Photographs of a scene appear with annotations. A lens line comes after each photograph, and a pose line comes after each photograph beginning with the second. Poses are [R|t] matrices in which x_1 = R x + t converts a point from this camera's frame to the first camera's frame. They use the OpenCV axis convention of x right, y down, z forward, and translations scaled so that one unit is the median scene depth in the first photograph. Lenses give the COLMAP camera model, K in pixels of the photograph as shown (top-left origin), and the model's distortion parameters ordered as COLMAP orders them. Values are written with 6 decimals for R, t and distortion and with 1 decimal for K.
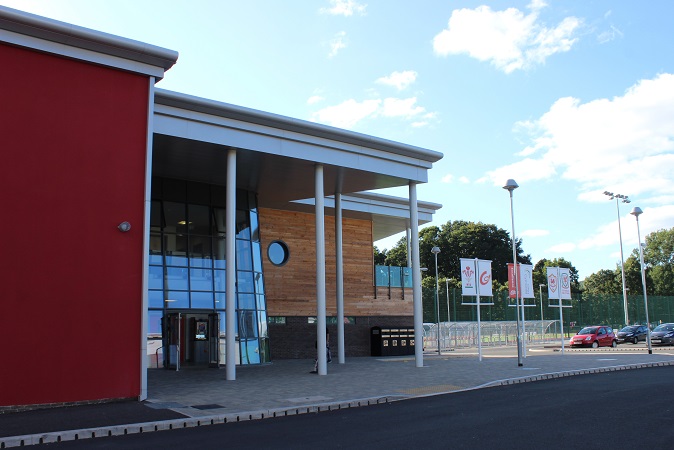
lens RADIAL K [[590.7, 0, 337.0], [0, 590.7, 225.0], [0, 0, 1]] dist [-0.106972, 0.004775]
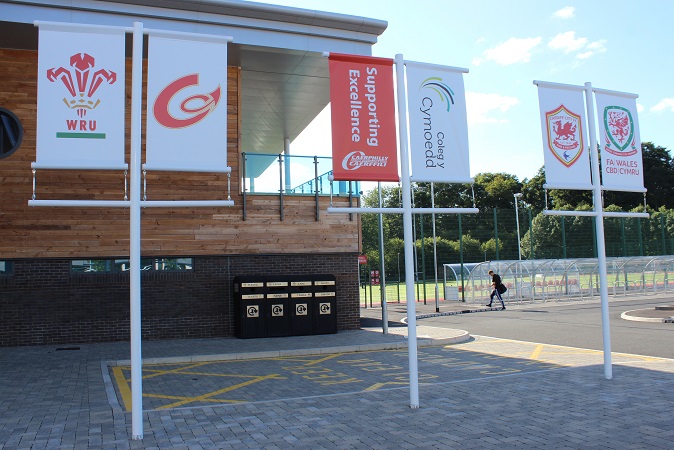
lens RADIAL K [[590.7, 0, 337.0], [0, 590.7, 225.0], [0, 0, 1]] dist [-0.106972, 0.004775]
pose [[0.965590, -0.035678, -0.257611, 0.271643], [0.061959, 0.993583, 0.094630, 0.089205], [0.252581, -0.107335, 0.961604, 0.556874]]
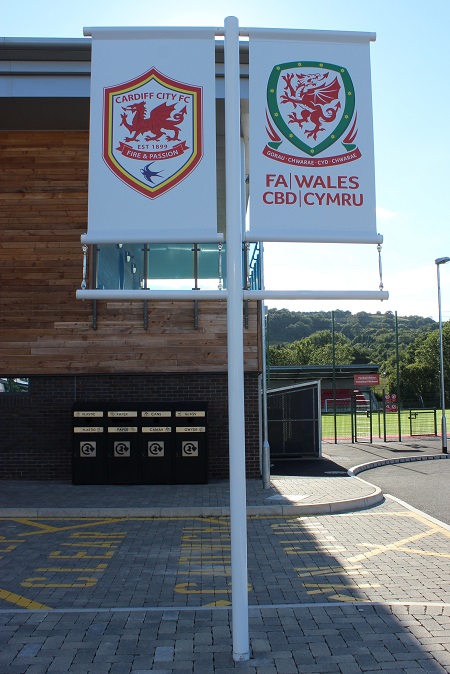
lens RADIAL K [[663.9, 0, 263.1], [0, 663.9, 338.2], [0, 0, 1]] dist [-0.112501, 0.012485]
pose [[0.847836, -0.045743, -0.528281, 0.385944], [0.097262, 0.992785, 0.070132, 0.114122], [0.521261, -0.110842, 0.846168, 0.712551]]
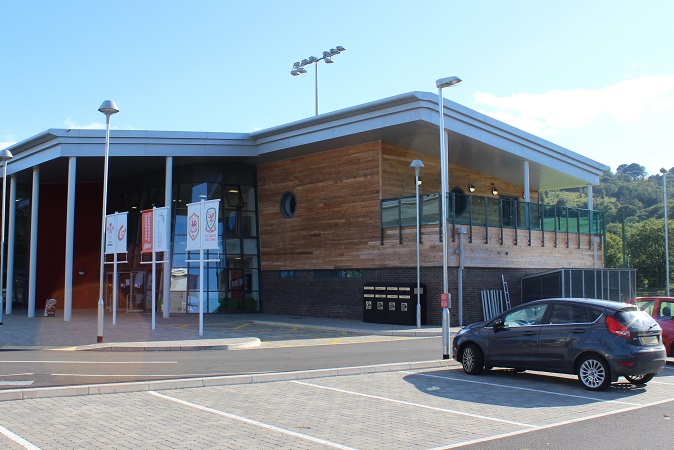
lens RADIAL K [[750.2, 0, 337.0], [0, 750.2, 225.0], [0, 0, 1]] dist [-0.097734, 0.000765]
pose [[0.074458, -0.057963, -0.995538, 1.015024], [0.177128, 0.983204, -0.043997, 0.134668], [0.981367, -0.173061, 0.083474, 0.887679]]
